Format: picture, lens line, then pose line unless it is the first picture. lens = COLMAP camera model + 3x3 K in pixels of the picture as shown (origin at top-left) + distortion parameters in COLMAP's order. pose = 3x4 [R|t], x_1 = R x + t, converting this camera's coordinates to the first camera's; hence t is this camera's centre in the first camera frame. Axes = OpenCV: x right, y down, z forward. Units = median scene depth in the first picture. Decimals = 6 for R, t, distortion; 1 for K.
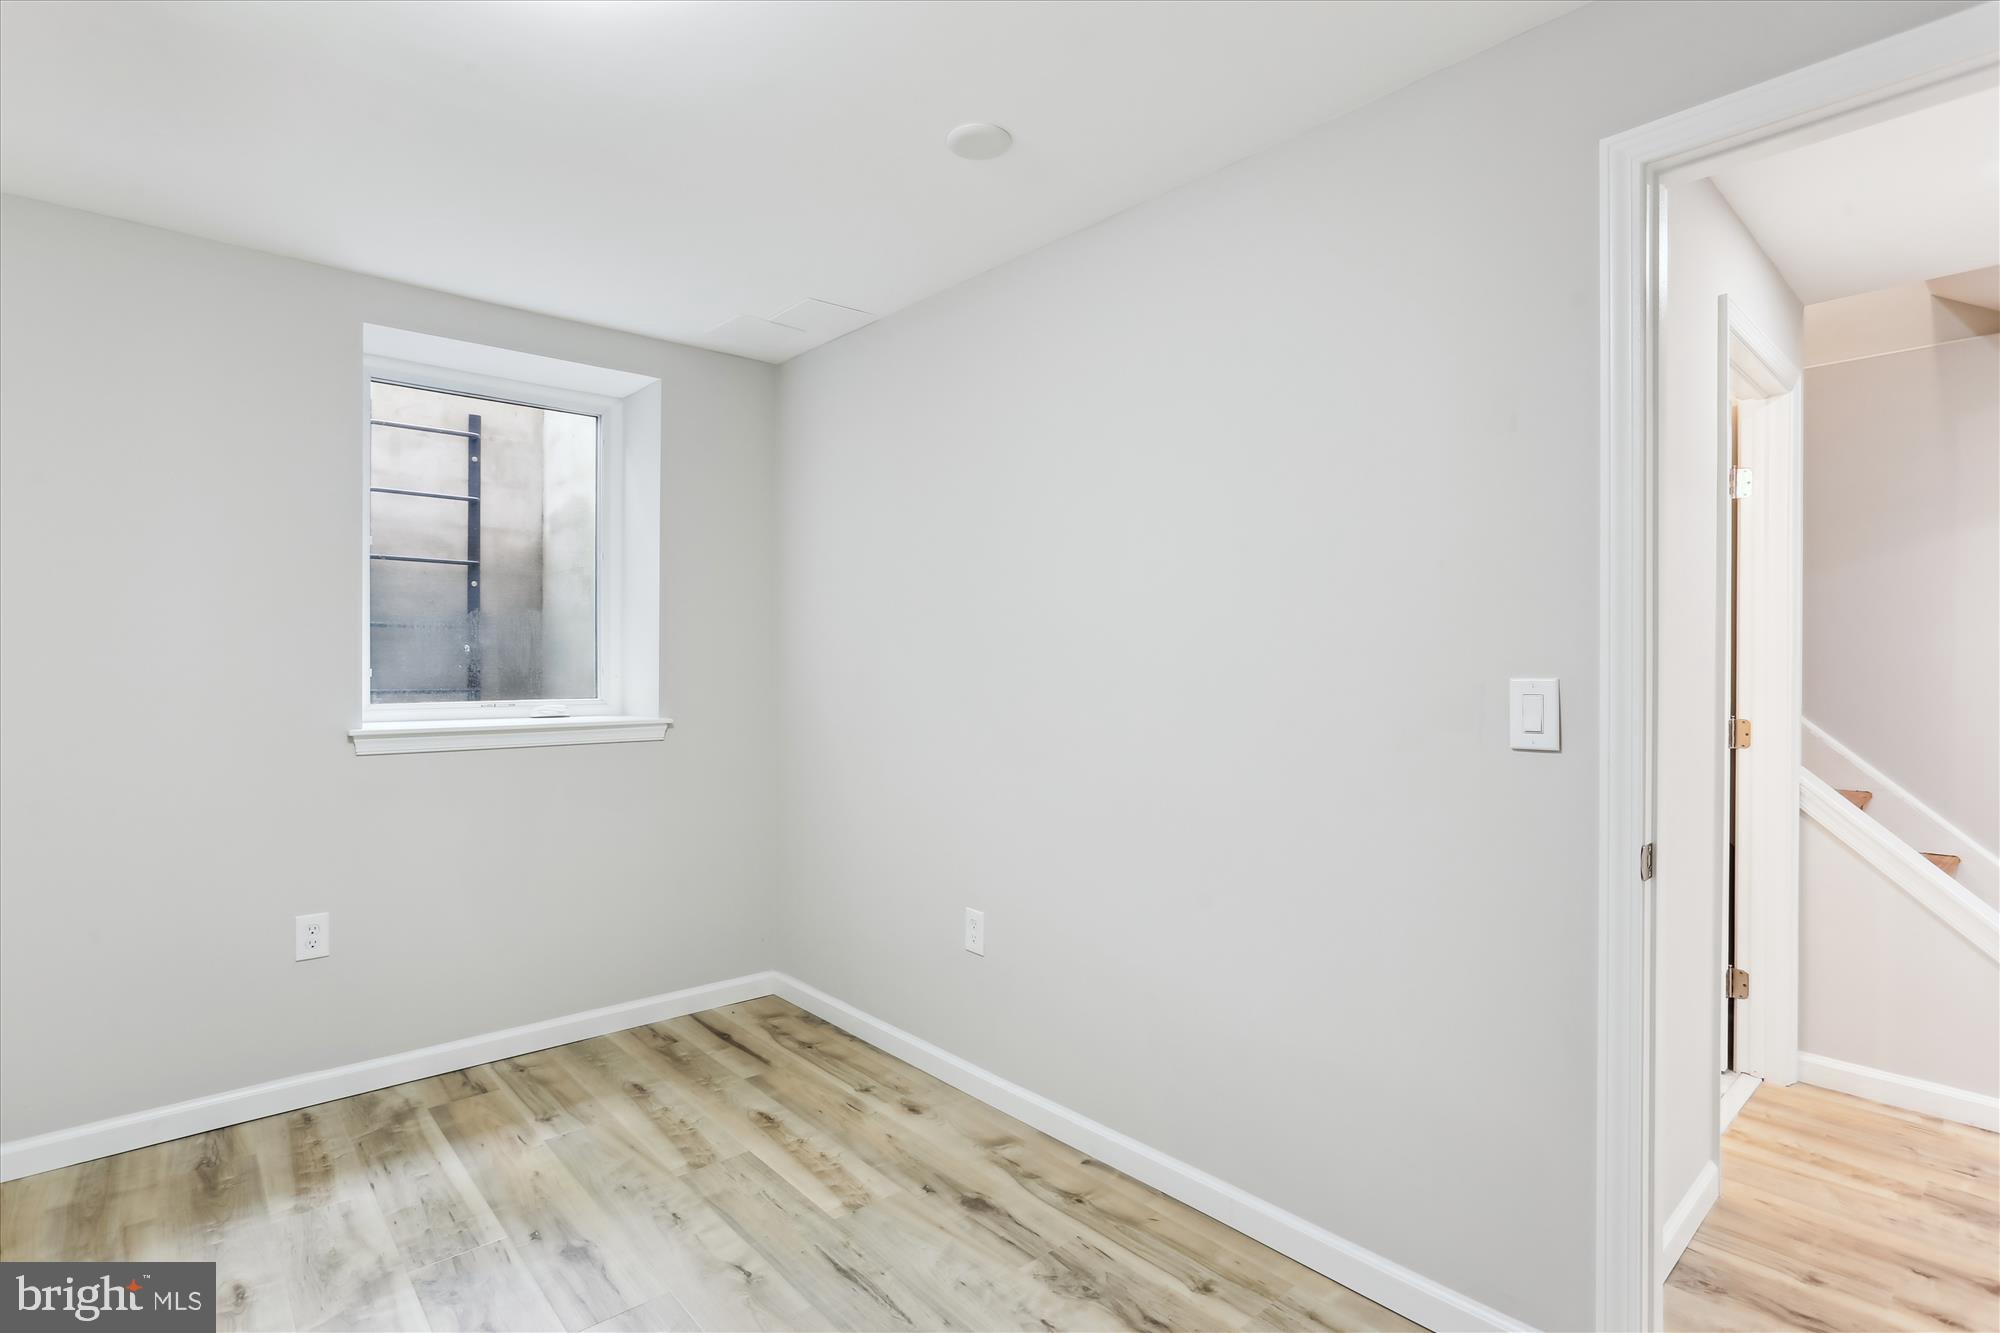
lens RADIAL K [[975.1, 0, 1011.7], [0, 975.1, 657.8], [0, 0, 1]] dist [0.002374, 0.001815]
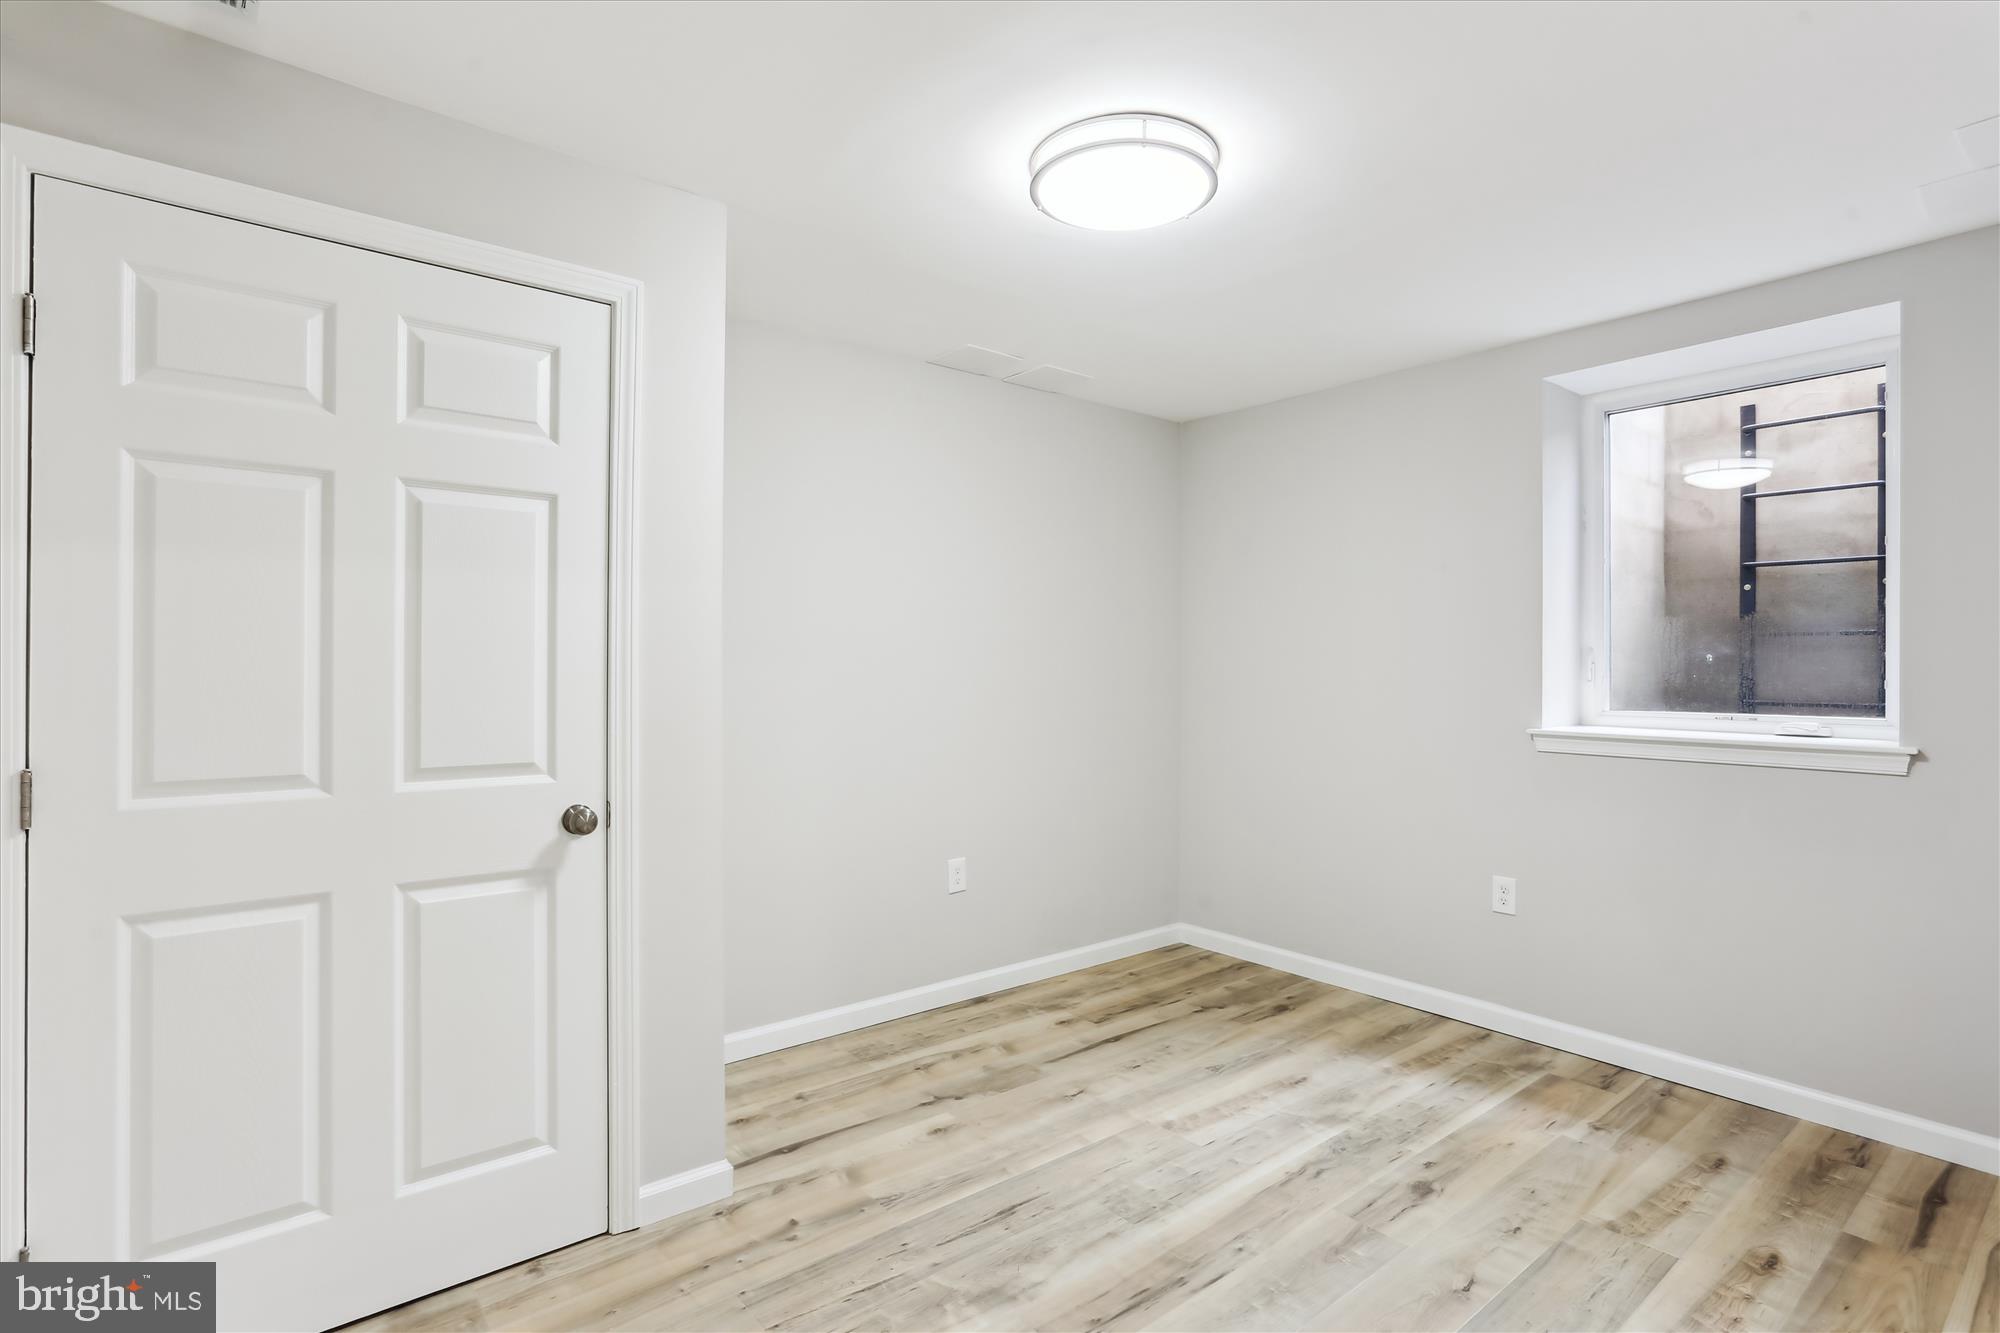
lens RADIAL K [[975.1, 0, 983.0], [0, 975.1, 672.6], [0, 0, 1]] dist [0.002374, 0.001815]
pose [[-0.047756, 0.000332, -0.998859, 0.540065], [-0.000777, 1.000000, 0.000369, 0.006677], [0.998859, 0.000793, -0.047756, 0.410251]]
